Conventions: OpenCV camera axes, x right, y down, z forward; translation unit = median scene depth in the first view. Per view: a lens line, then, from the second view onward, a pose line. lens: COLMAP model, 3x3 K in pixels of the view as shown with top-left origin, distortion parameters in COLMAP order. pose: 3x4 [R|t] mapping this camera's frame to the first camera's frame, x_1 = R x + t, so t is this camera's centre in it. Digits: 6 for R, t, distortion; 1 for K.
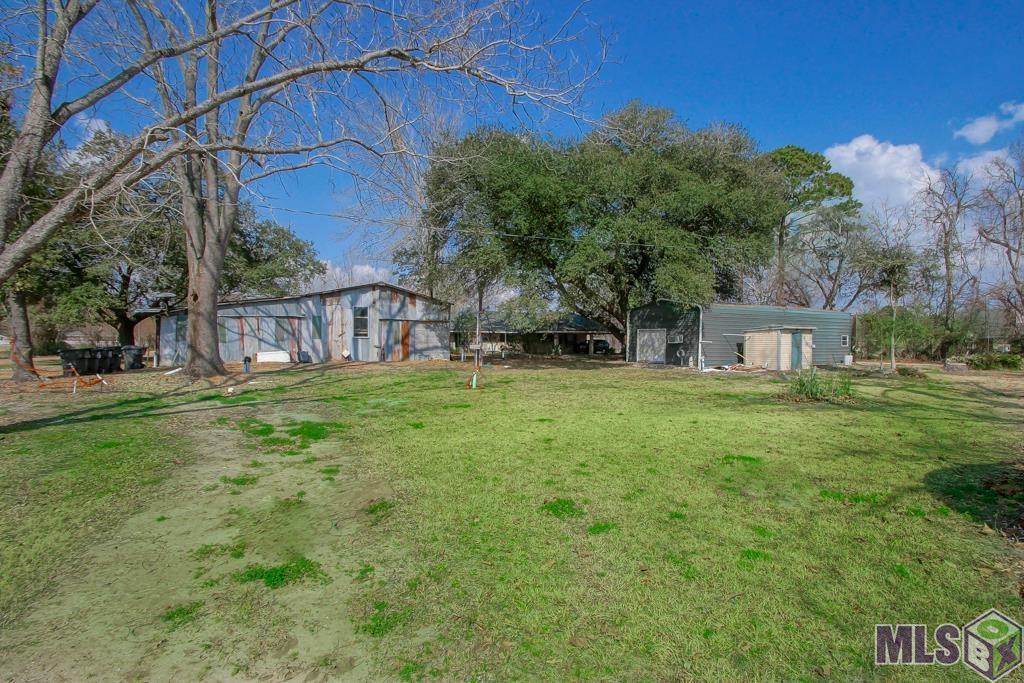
lens RADIAL K [[454.3, 0, 512.0], [0, 454.3, 341.5], [0, 0, 1]] dist [-0.000561, -0.000025]
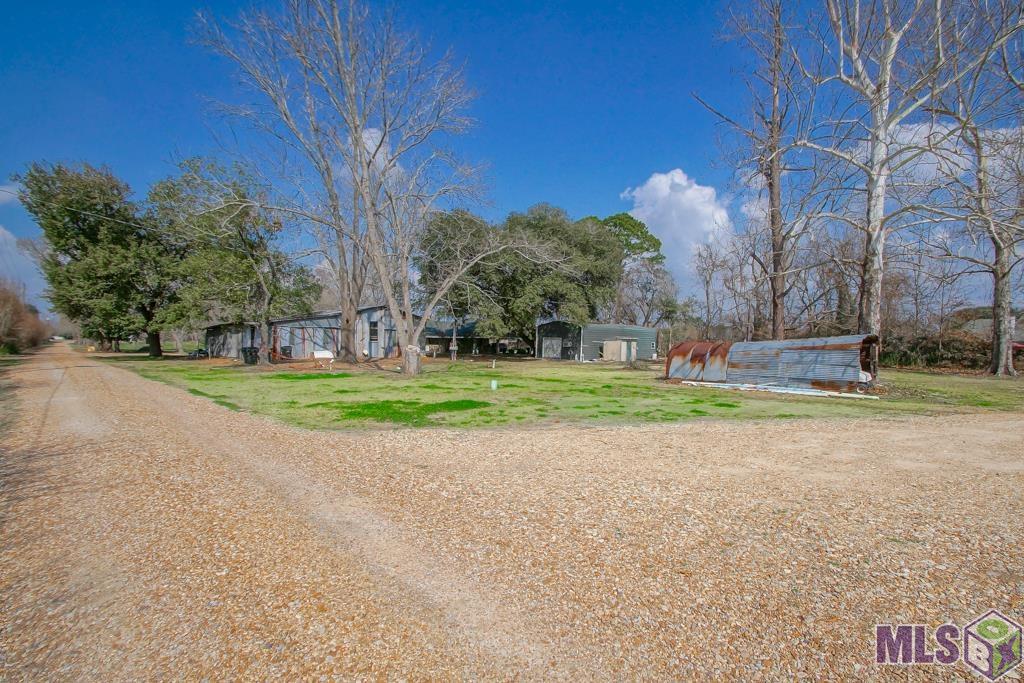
lens RADIAL K [[454.3, 0, 512.0], [0, 454.3, 341.5], [0, 0, 1]] dist [-0.000561, -0.000025]
pose [[0.951494, 0.008215, 0.307558, -0.359588], [-0.007480, 0.999966, -0.003567, -0.007403], [-0.307577, 0.001093, 0.951523, -0.557781]]
